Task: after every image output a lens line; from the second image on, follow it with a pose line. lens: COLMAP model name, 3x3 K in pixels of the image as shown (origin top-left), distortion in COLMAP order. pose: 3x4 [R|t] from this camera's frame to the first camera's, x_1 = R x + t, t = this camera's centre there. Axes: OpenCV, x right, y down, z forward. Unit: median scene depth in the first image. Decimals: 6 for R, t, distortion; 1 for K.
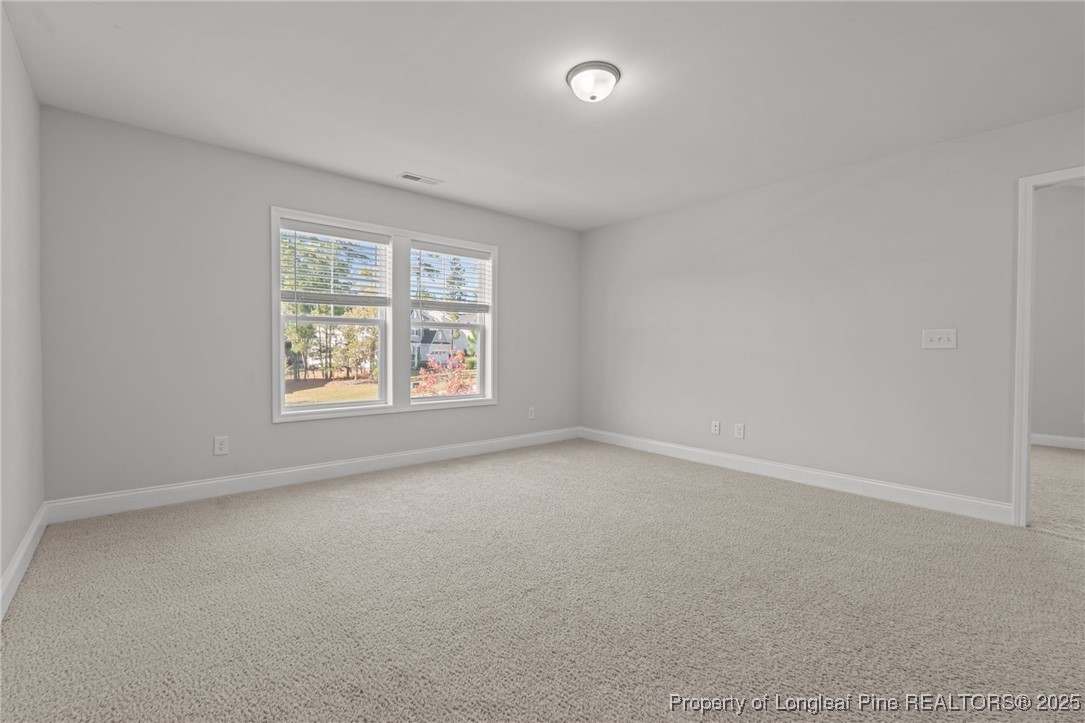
lens RADIAL K [[486.7, 0, 536.8], [0, 486.7, 360.2], [0, 0, 1]] dist [-0.000804, -0.000108]
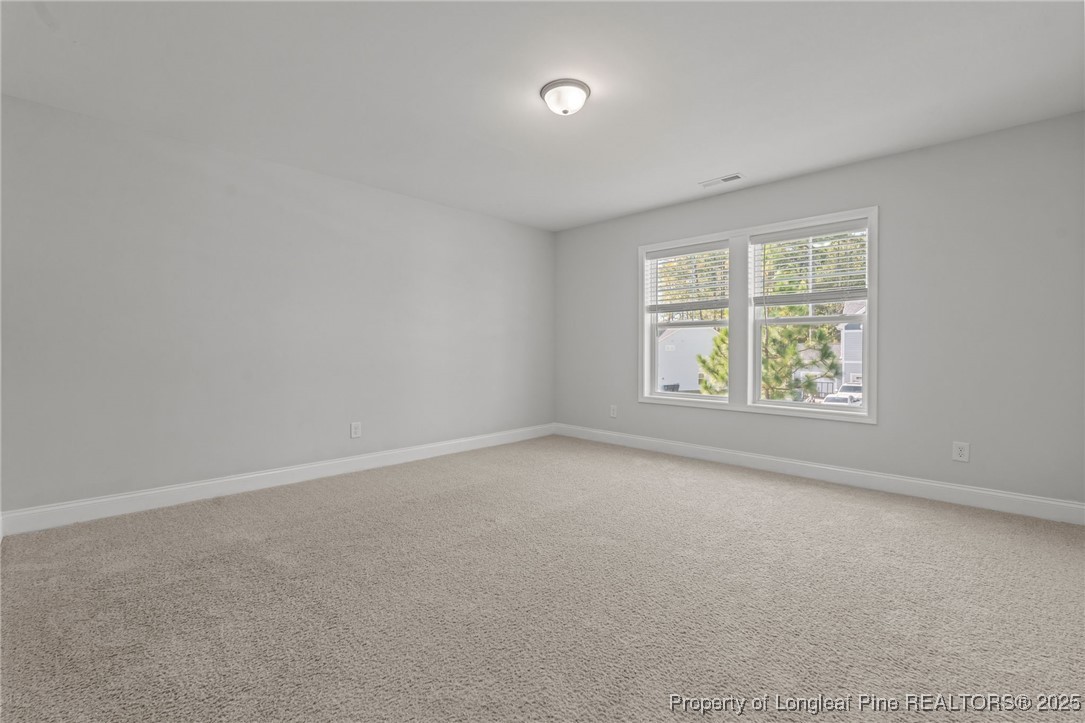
lens RADIAL K [[433.5, 0, 542.5], [0, 433.5, 361.5], [0, 0, 1]] dist [-0.000343, -0.000010]
pose [[0.130549, 0.023270, -0.991169, 0.576771], [-0.022709, 0.999532, 0.020476, -0.005616], [0.991182, 0.019836, 0.131016, 0.499571]]
